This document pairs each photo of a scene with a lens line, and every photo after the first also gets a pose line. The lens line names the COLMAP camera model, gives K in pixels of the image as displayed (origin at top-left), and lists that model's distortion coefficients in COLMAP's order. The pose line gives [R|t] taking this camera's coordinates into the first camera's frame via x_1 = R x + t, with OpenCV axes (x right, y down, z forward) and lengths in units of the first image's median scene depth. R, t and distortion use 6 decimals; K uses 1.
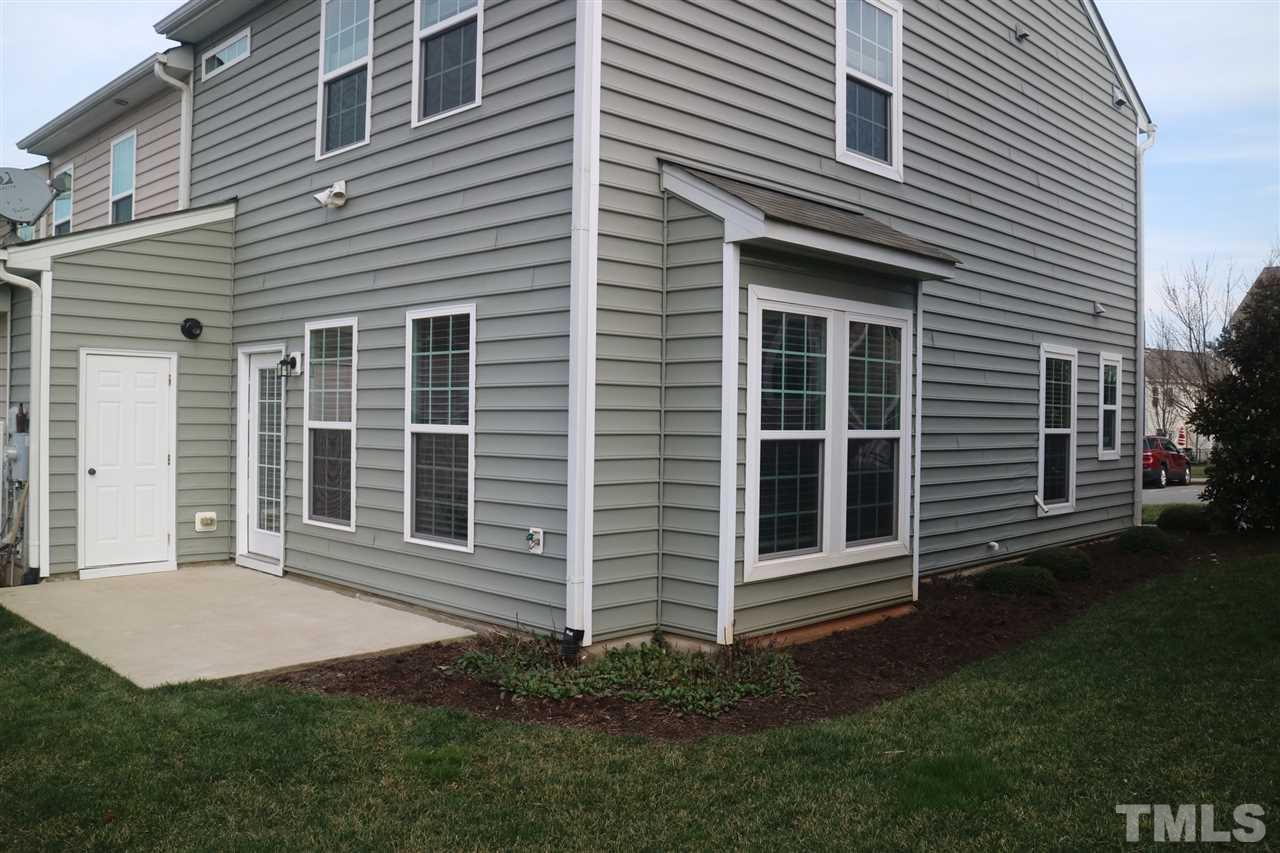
lens RADIAL K [[1059.3, 0, 640.0], [0, 1059.3, 426.5], [0, 0, 1]] dist [-0.162173, 0.131964]
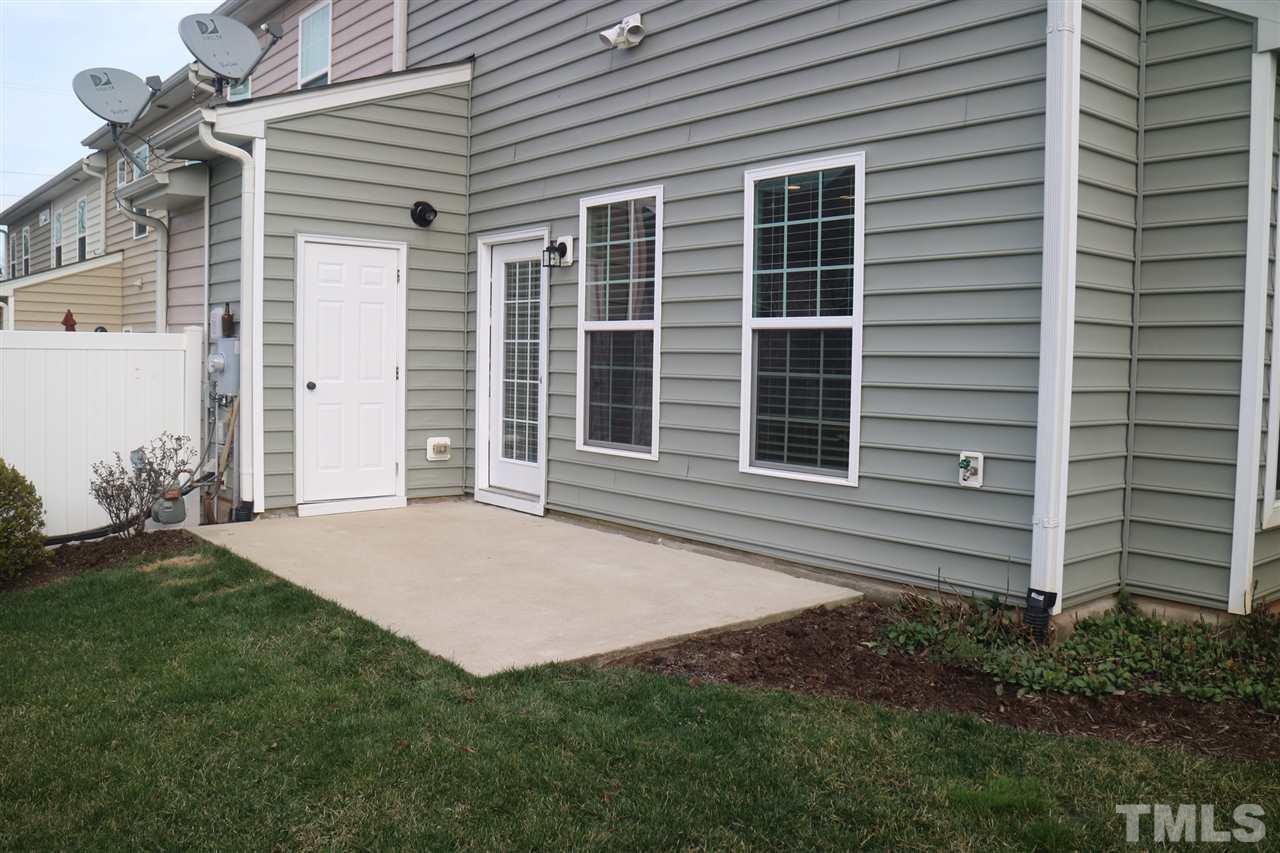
lens RADIAL K [[1059.3, 0, 640.0], [0, 1059.3, 426.5], [0, 0, 1]] dist [-0.162173, 0.131964]
pose [[0.994742, 0.010992, -0.101818, -0.217428], [-0.005524, 0.998535, 0.053836, 0.034986], [0.102260, -0.052991, 0.993345, 0.223293]]
